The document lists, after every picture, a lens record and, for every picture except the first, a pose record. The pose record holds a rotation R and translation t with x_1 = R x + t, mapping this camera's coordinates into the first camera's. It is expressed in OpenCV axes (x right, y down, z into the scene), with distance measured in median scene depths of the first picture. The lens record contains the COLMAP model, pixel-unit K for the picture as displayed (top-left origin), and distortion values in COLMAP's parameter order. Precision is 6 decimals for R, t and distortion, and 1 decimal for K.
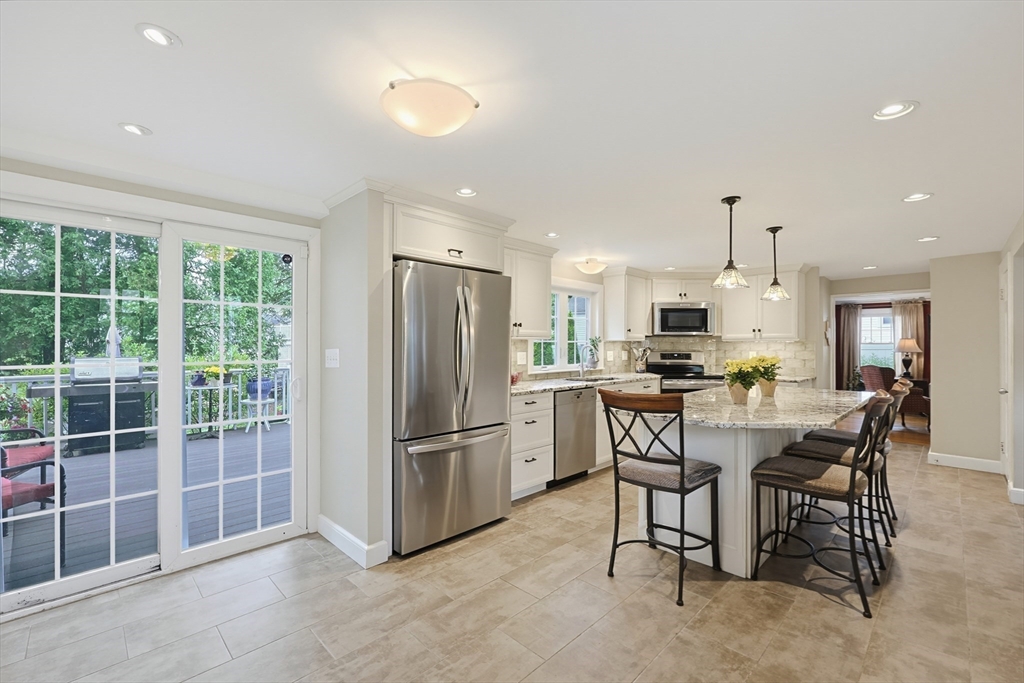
lens RADIAL K [[435.3, 0, 510.7], [0, 435.3, 344.3], [0, 0, 1]] dist [-0.000725, -0.000515]
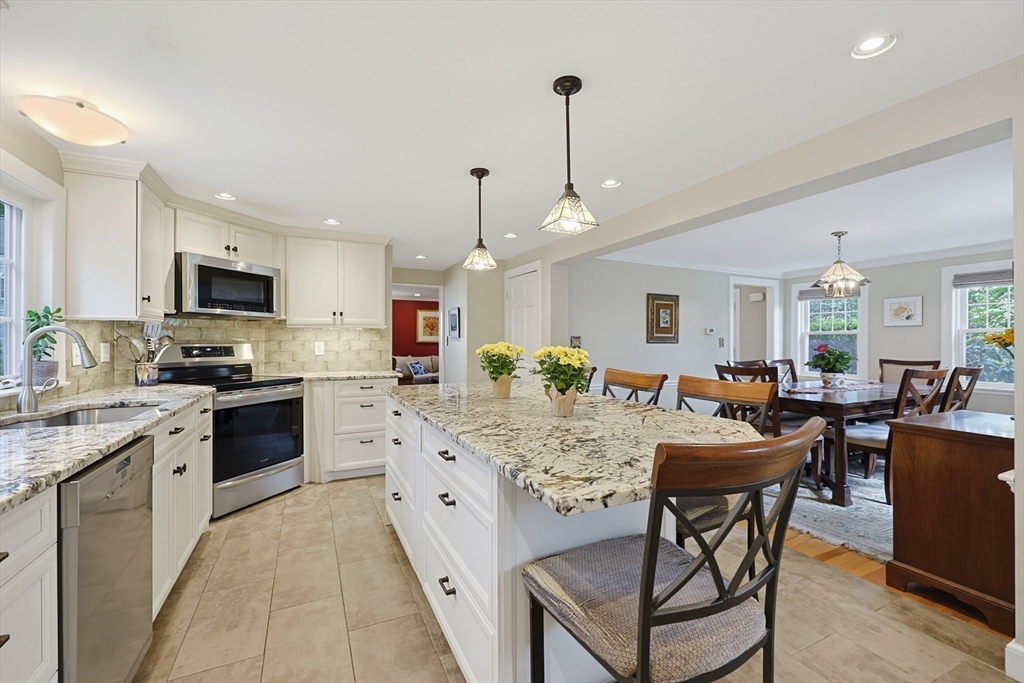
lens RADIAL K [[435.3, 0, 516.4], [0, 435.3, 339.8], [0, 0, 1]] dist [-0.000725, -0.000515]
pose [[0.325445, -0.001448, 0.945560, -0.067397], [0.000523, 0.999999, 0.001351, 0.017279], [-0.945561, 0.000055, 0.325445, 0.634843]]
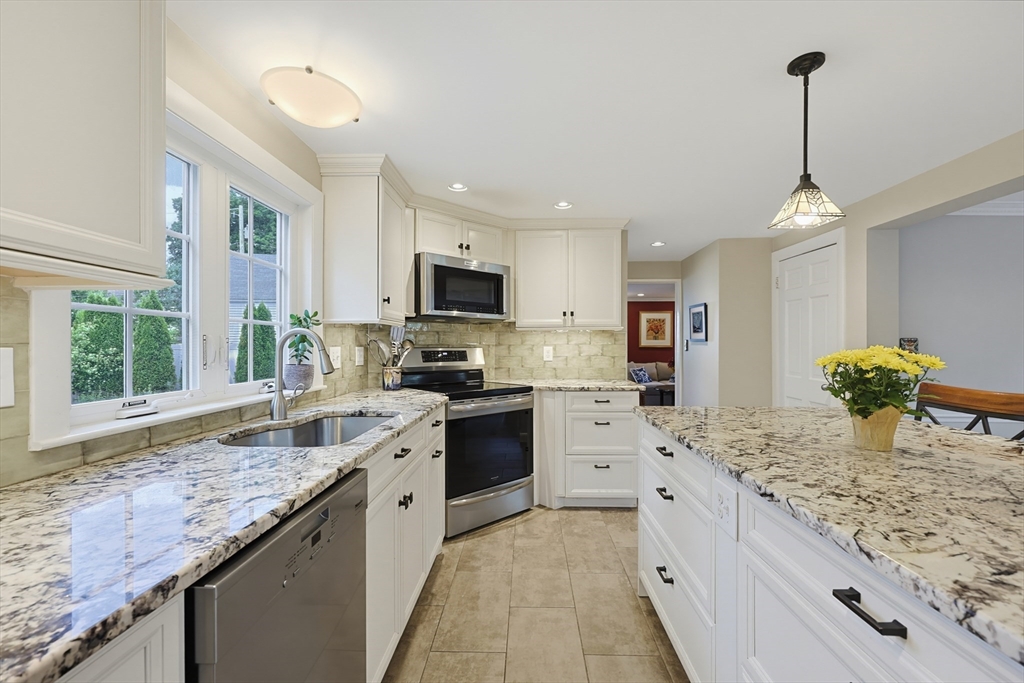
lens RADIAL K [[435.3, 0, 516.7], [0, 435.3, 345.8], [0, 0, 1]] dist [-0.000725, -0.000515]
pose [[0.721621, -0.003659, 0.692279, 0.076986], [0.002038, 0.999993, 0.003161, 0.019657], [-0.692285, -0.000870, 0.721623, 0.801521]]
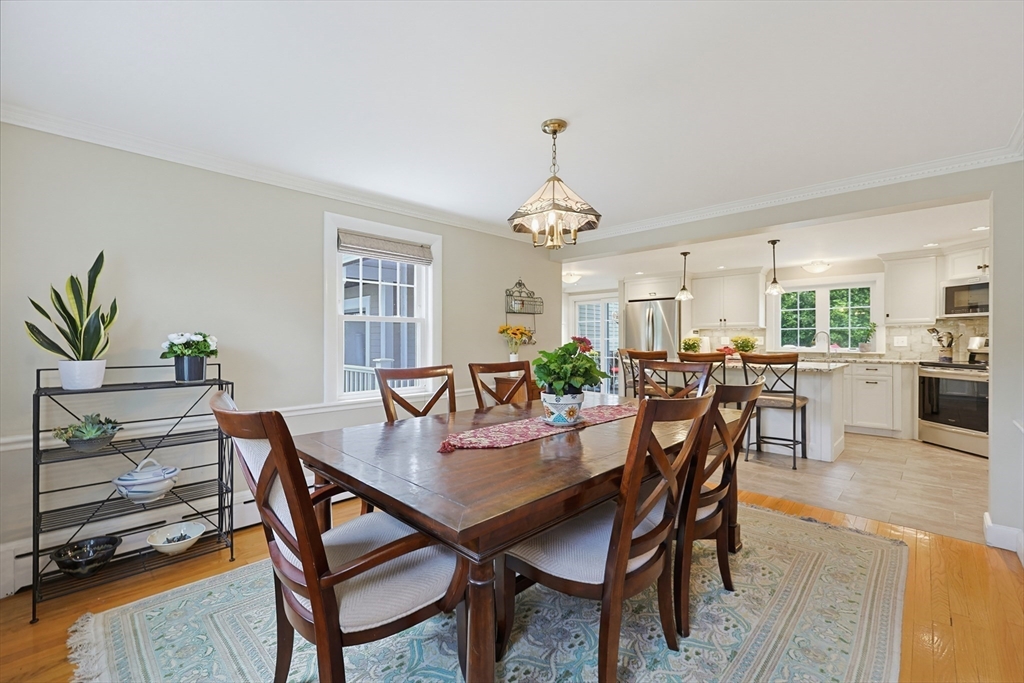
lens RADIAL K [[435.3, 0, 521.1], [0, 435.3, 334.8], [0, 0, 1]] dist [-0.000725, -0.000515]
pose [[0.027146, -0.011440, -0.999566, 1.747435], [0.001117, 0.999934, -0.011414, 0.032365], [0.999631, -0.000807, 0.027157, 0.165918]]
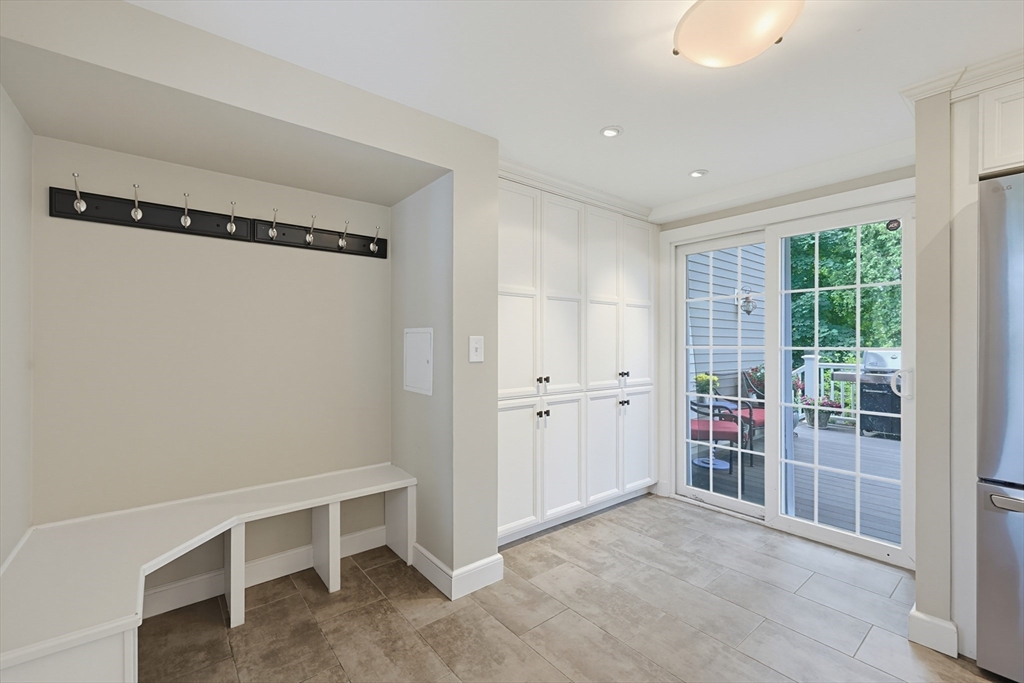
lens RADIAL K [[435.3, 0, 526.4], [0, 435.3, 343.2], [0, 0, 1]] dist [-0.000725, -0.000515]
pose [[-0.084682, -0.002293, -0.996405, 0.276236], [-0.000334, 0.999997, -0.002273, 0.022836], [0.996408, 0.000140, -0.084682, 0.285004]]
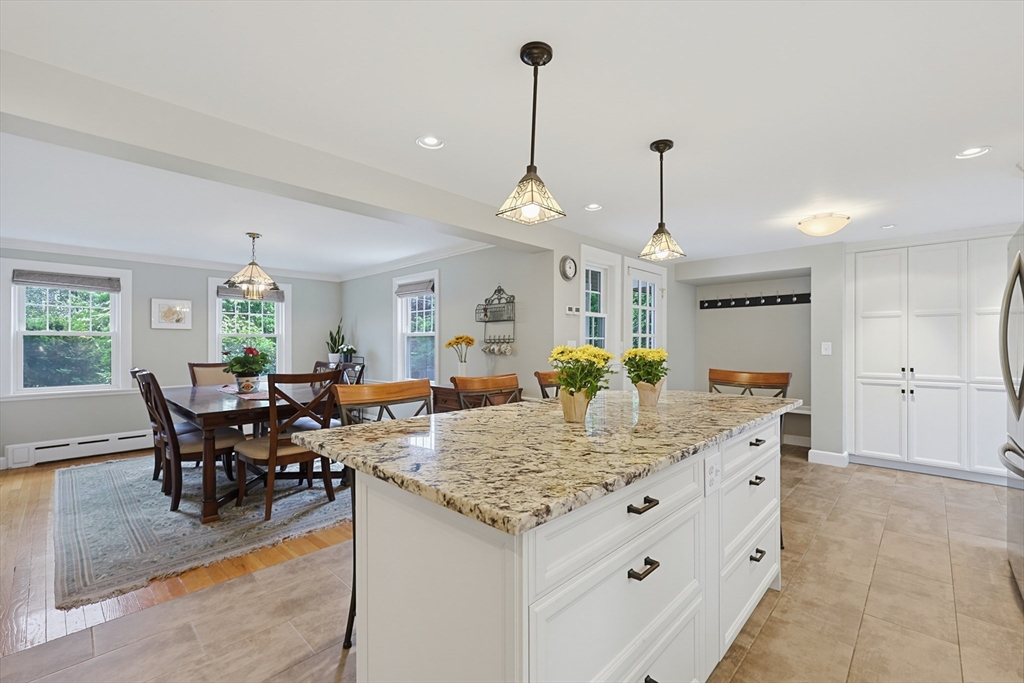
lens RADIAL K [[435.3, 0, 516.4], [0, 435.3, 340.4], [0, 0, 1]] dist [-0.000725, -0.000515]
pose [[-0.999538, -0.003894, -0.030156, 0.578224], [-0.003583, 0.999940, -0.010378, 0.022049], [0.030195, -0.010265, -0.999491, 1.298949]]
